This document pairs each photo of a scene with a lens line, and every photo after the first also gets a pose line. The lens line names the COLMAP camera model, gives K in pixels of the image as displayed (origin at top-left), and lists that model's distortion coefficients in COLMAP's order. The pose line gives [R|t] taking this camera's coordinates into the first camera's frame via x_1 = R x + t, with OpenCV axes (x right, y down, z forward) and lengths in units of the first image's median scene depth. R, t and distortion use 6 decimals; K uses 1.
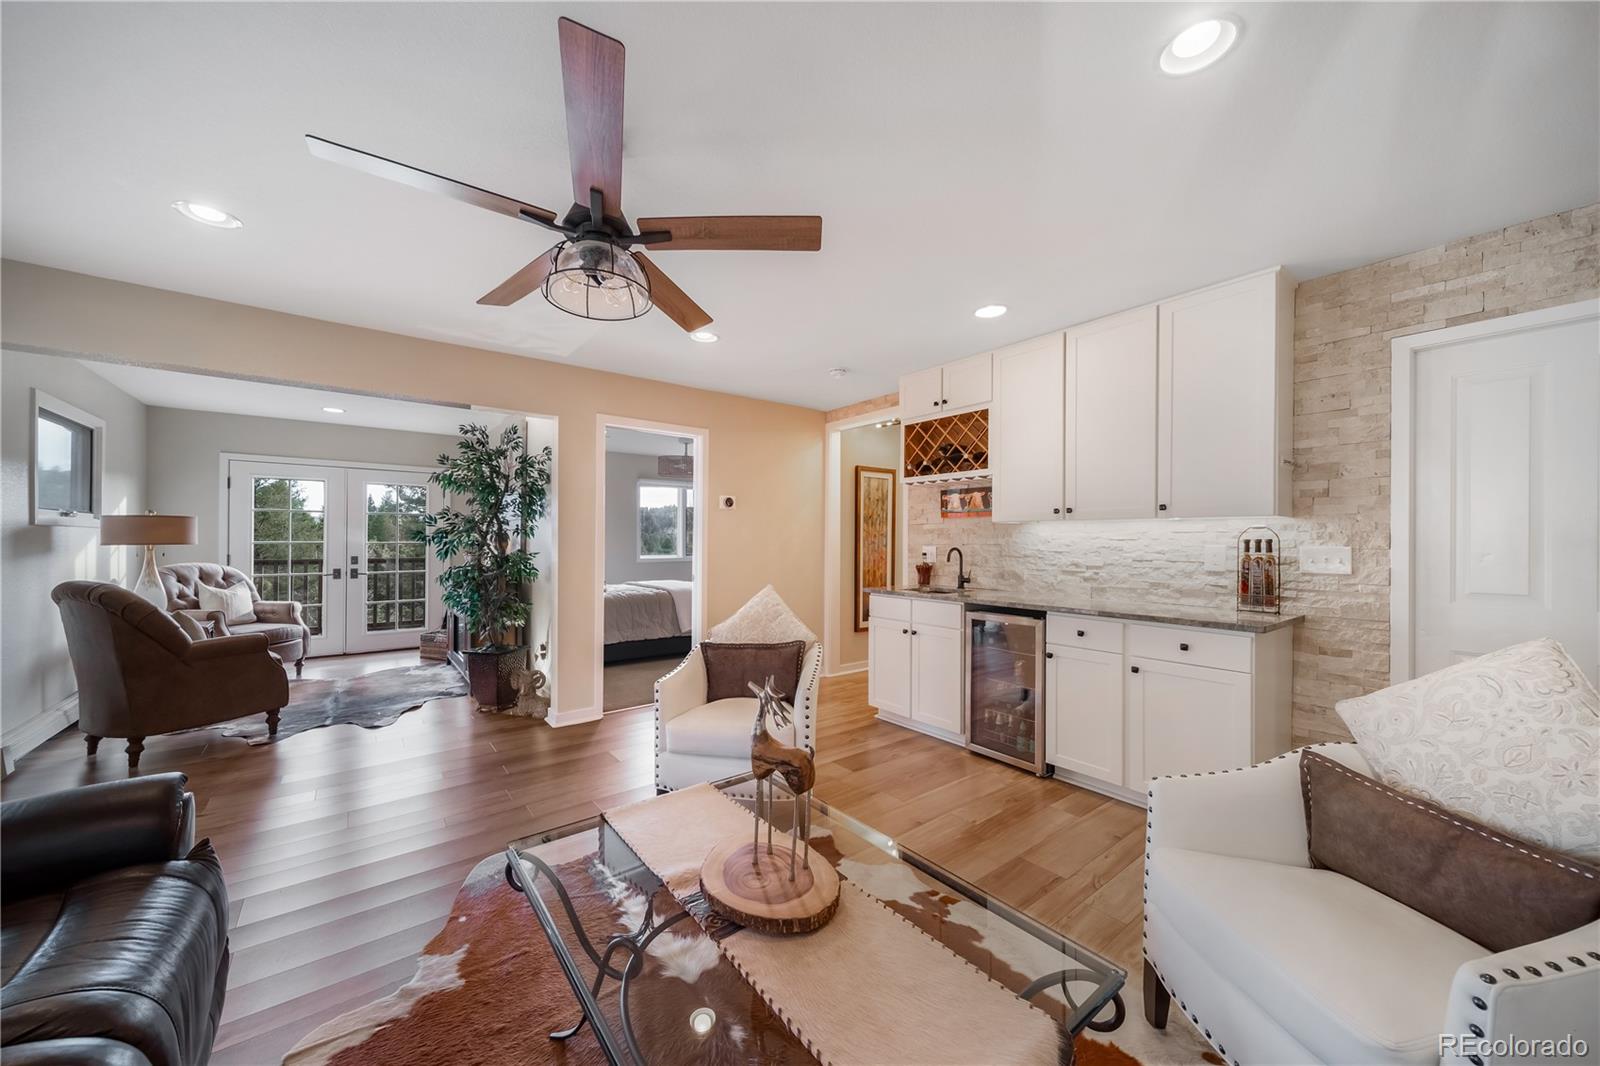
lens RADIAL K [[575.5, 0, 802.6], [0, 575.5, 537.2], [0, 0, 1]] dist [0.002251, -0.001222]
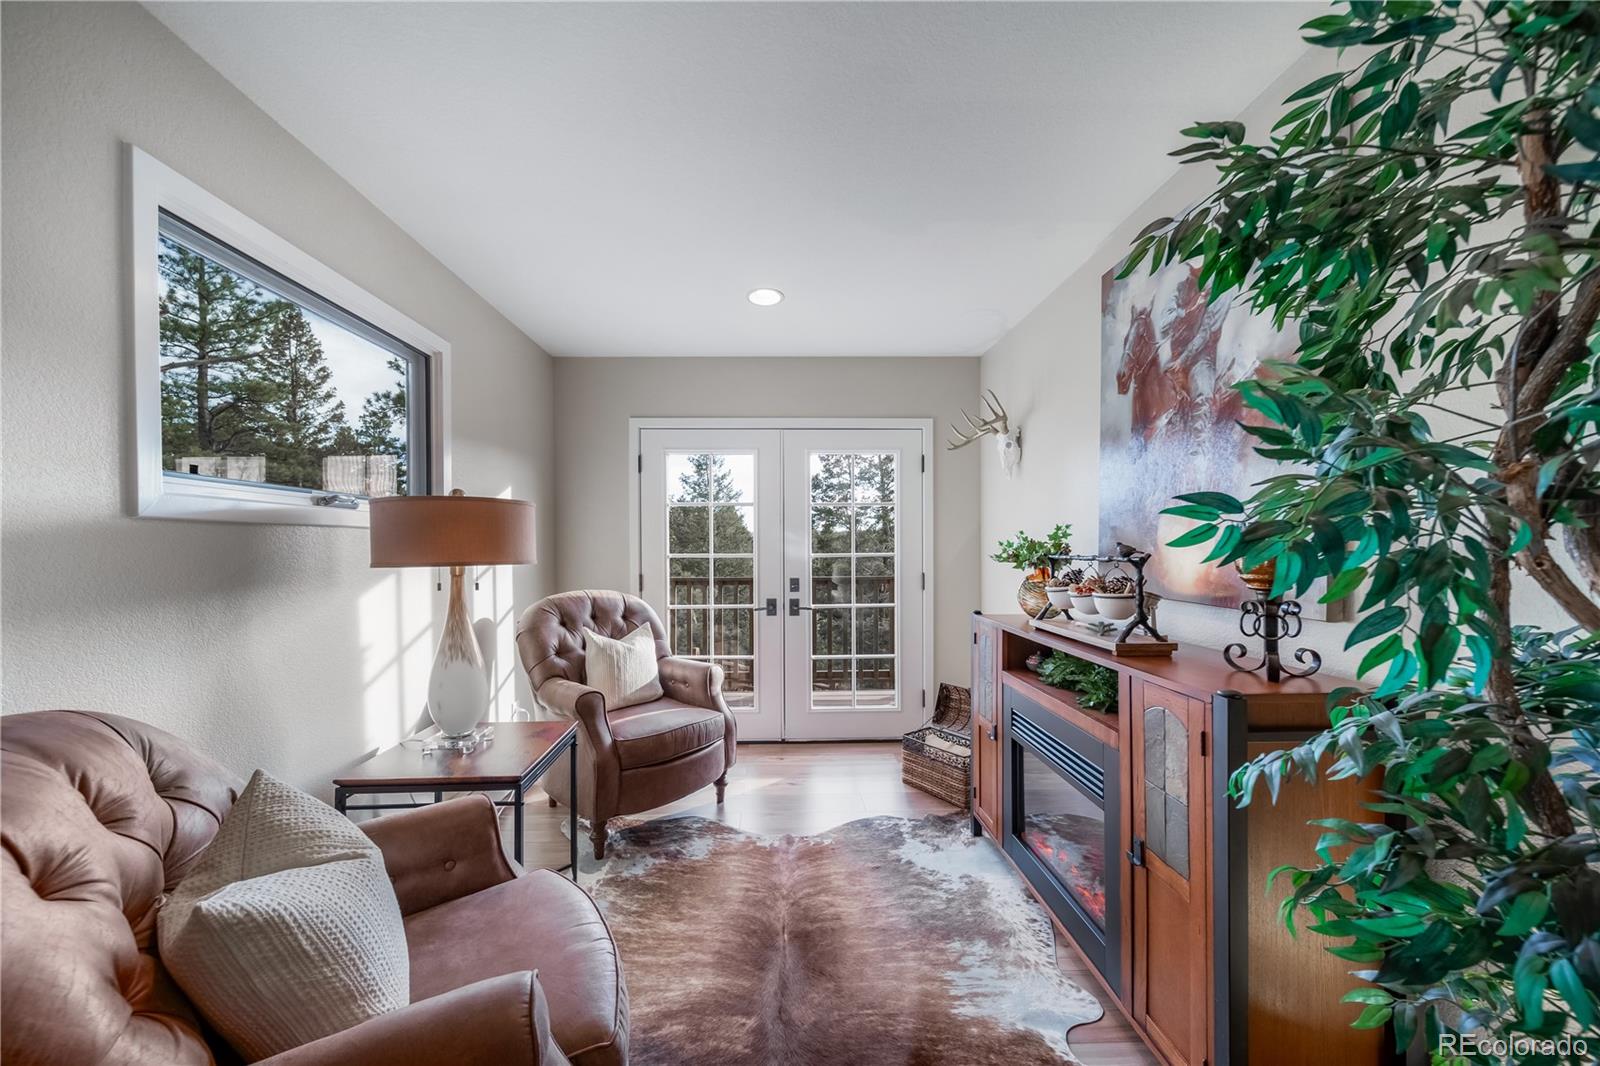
lens RADIAL K [[575.5, 0, 797.6], [0, 575.5, 544.2], [0, 0, 1]] dist [0.002251, -0.001222]
pose [[0.810619, -0.011045, -0.585470, -0.516081], [0.012113, 0.999924, -0.002093, 0.000142], [0.585449, -0.005395, 0.810692, 0.629199]]
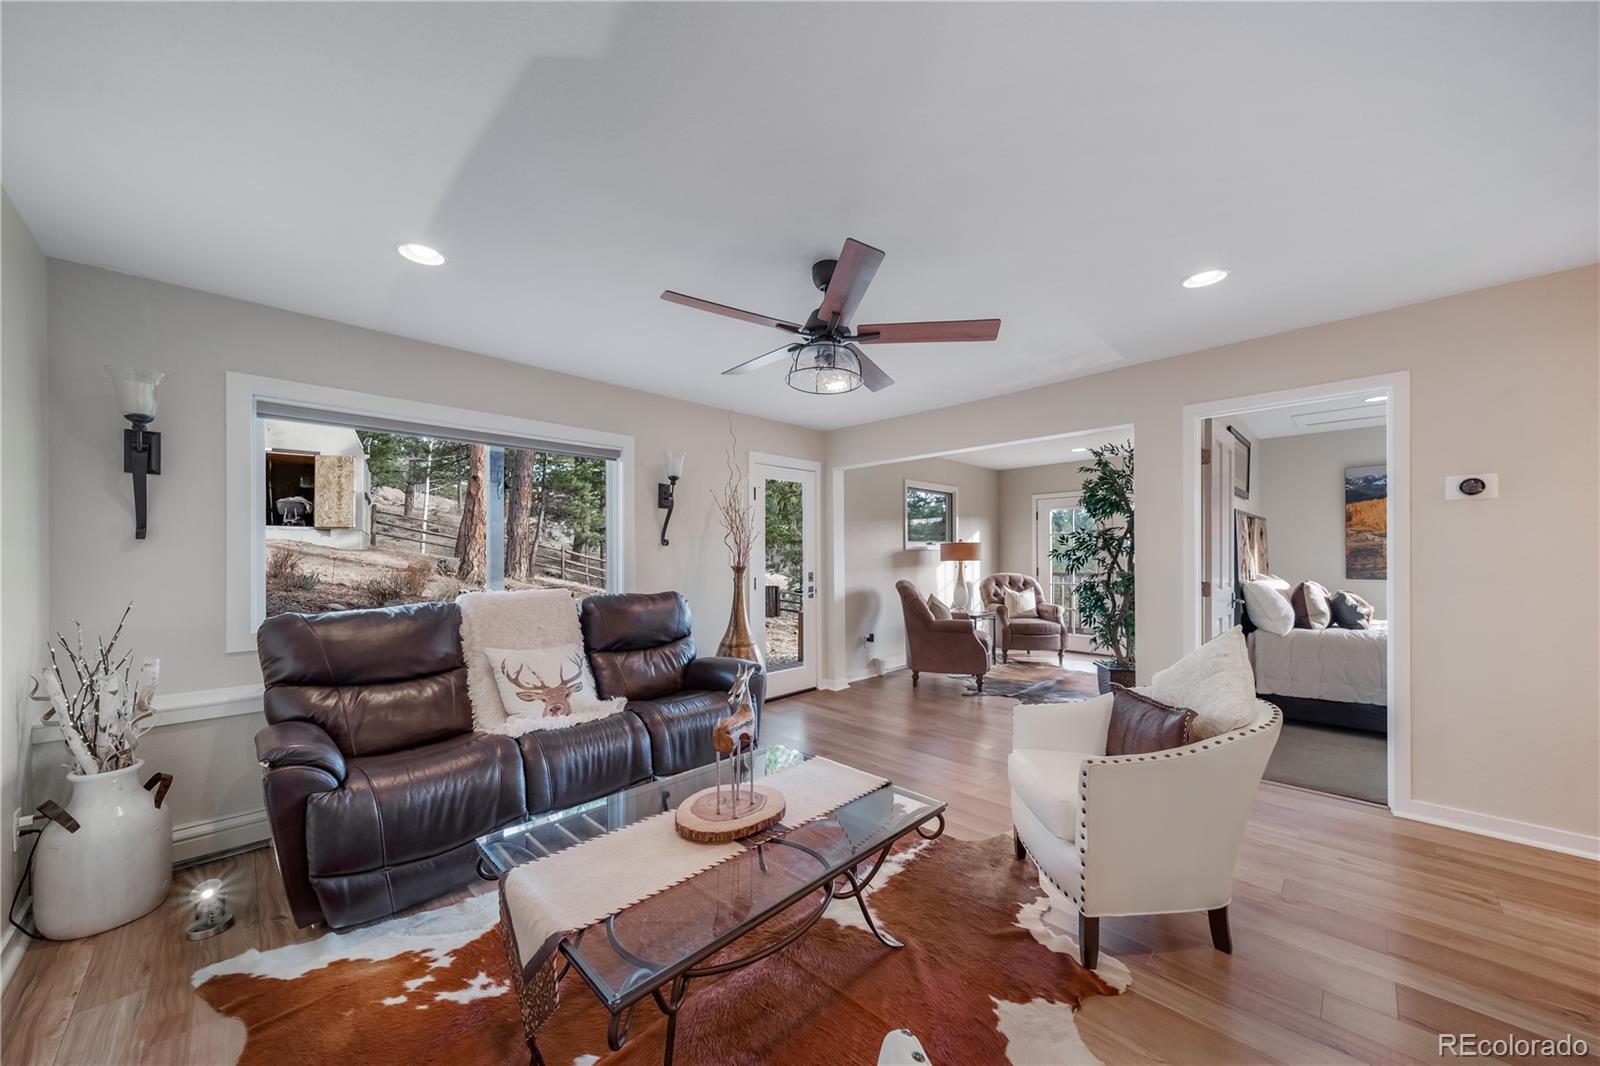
lens RADIAL K [[575.5, 0, 778.3], [0, 575.5, 549.9], [0, 0, 1]] dist [0.002251, -0.001222]
pose [[0.098174, -0.015783, -0.995044, 0.347511], [0.012879, 0.999811, -0.014588, 0.000149], [0.995086, -0.011383, 0.098359, 0.264071]]
